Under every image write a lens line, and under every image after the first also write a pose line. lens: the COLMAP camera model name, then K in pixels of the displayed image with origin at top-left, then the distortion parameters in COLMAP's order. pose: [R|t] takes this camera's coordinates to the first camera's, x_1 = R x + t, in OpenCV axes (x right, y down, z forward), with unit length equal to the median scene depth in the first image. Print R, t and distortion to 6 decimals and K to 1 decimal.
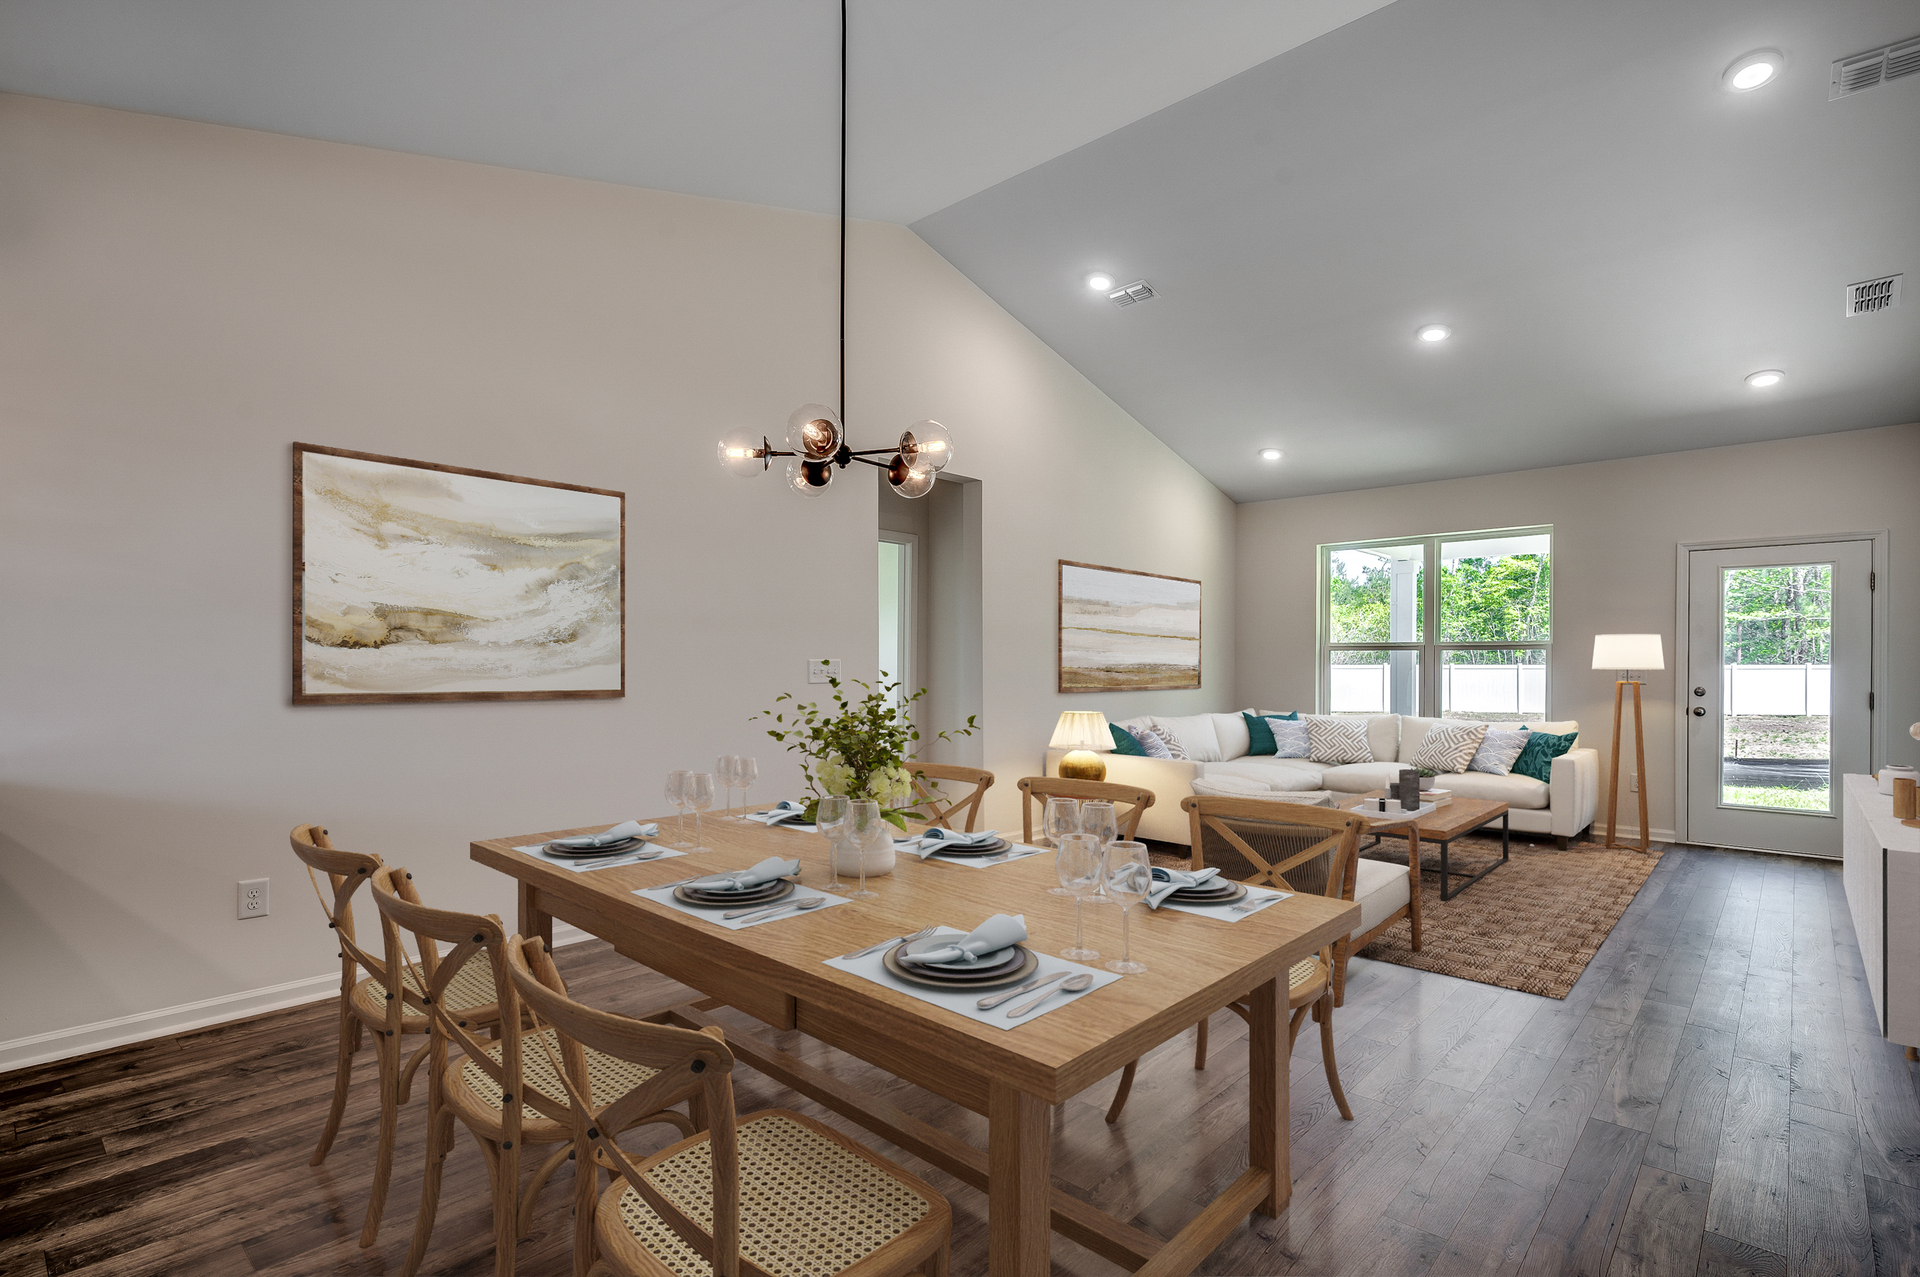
lens RADIAL K [[903.8, 0, 1003.6], [0, 903.8, 663.9], [0, 0, 1]] dist [0.003284, 0.000396]
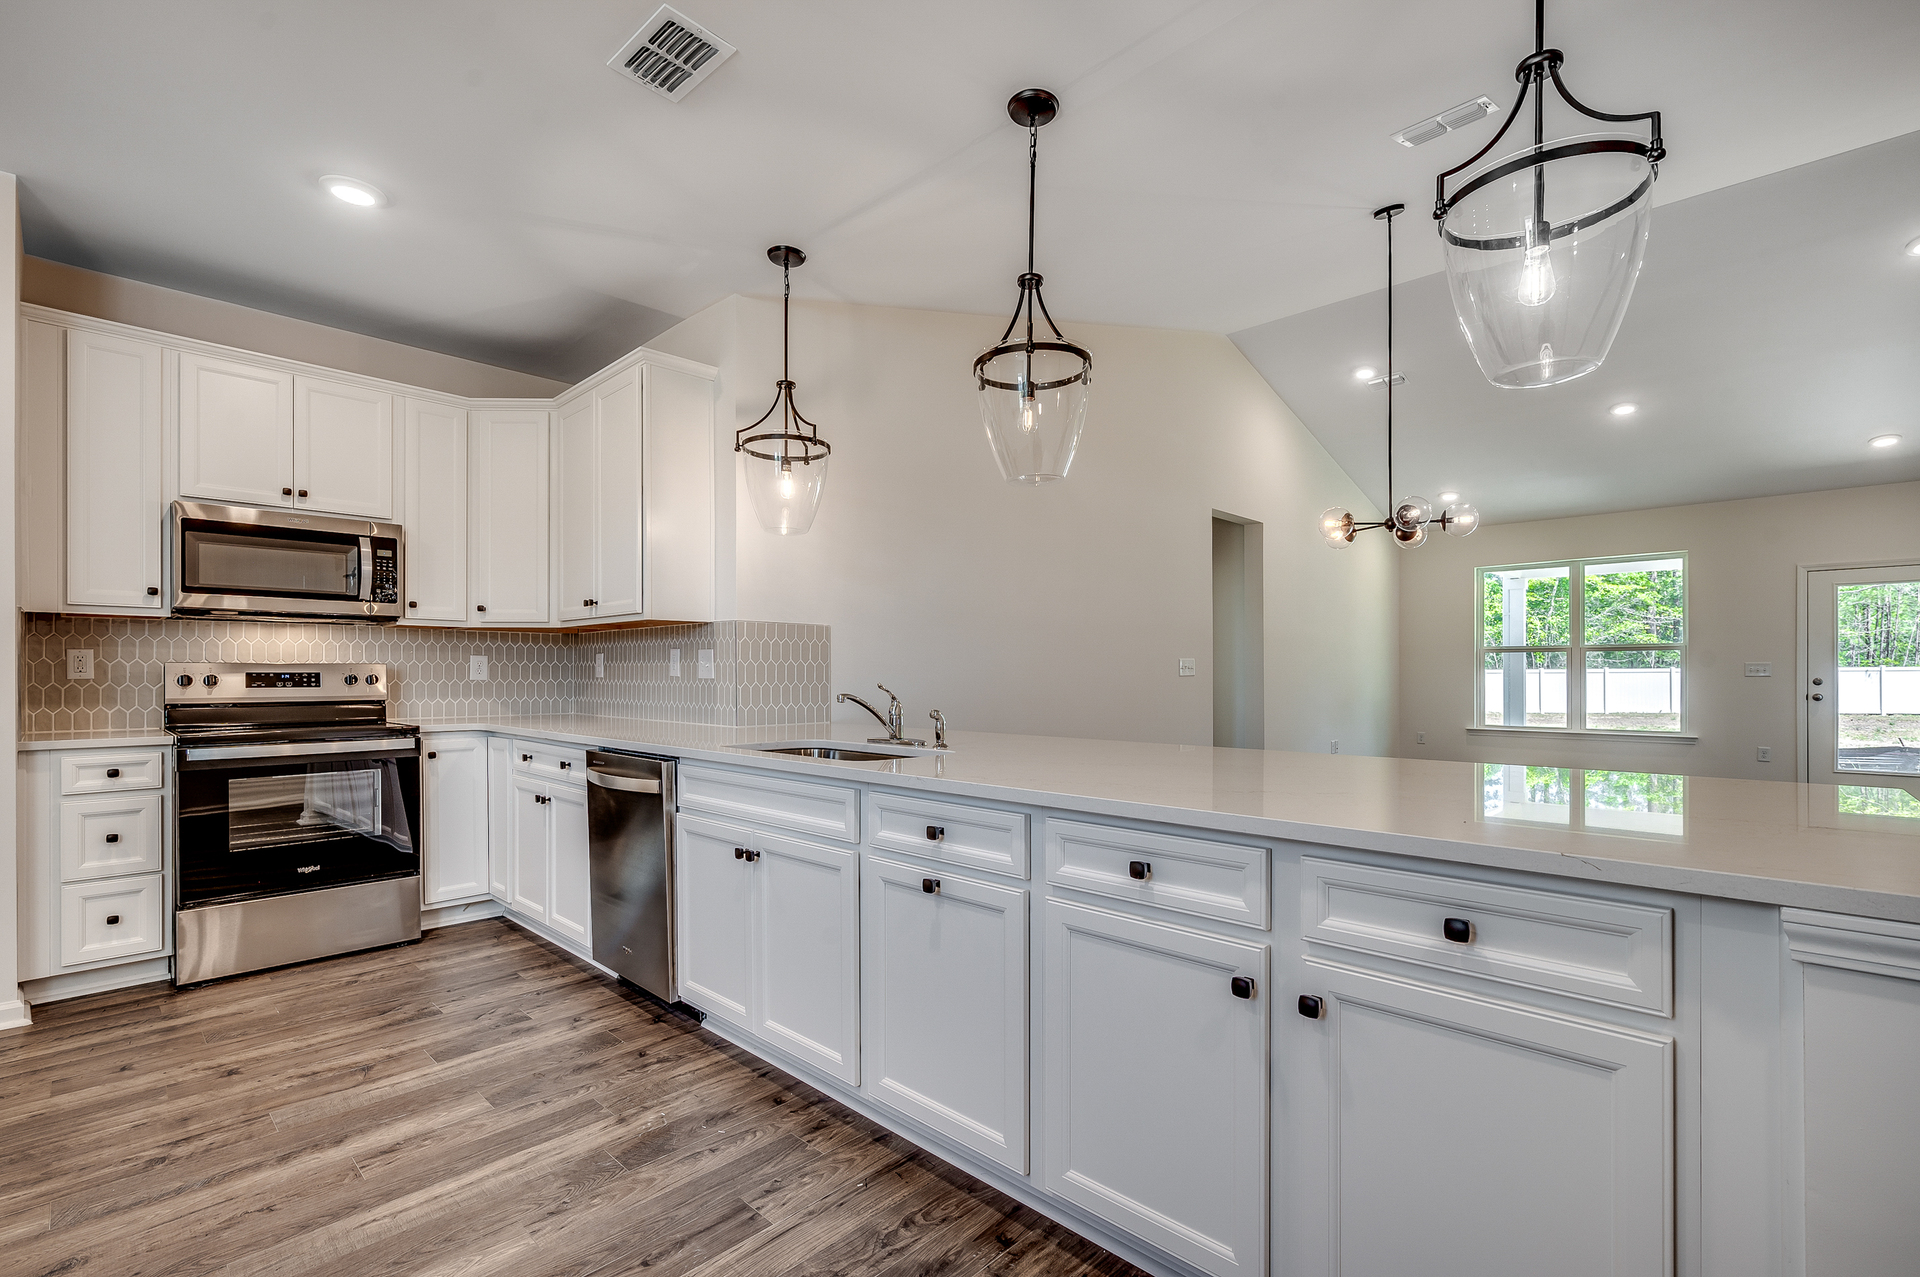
lens RADIAL K [[840.1, 0, 941.7], [0, 840.1, 672.5], [0, 0, 1]] dist [-0.013131, -0.000289]
pose [[0.998690, -0.008936, -0.050385, -0.365234], [0.008740, 0.999953, -0.004099, 0.010754], [0.050419, 0.003653, 0.998721, -0.203278]]
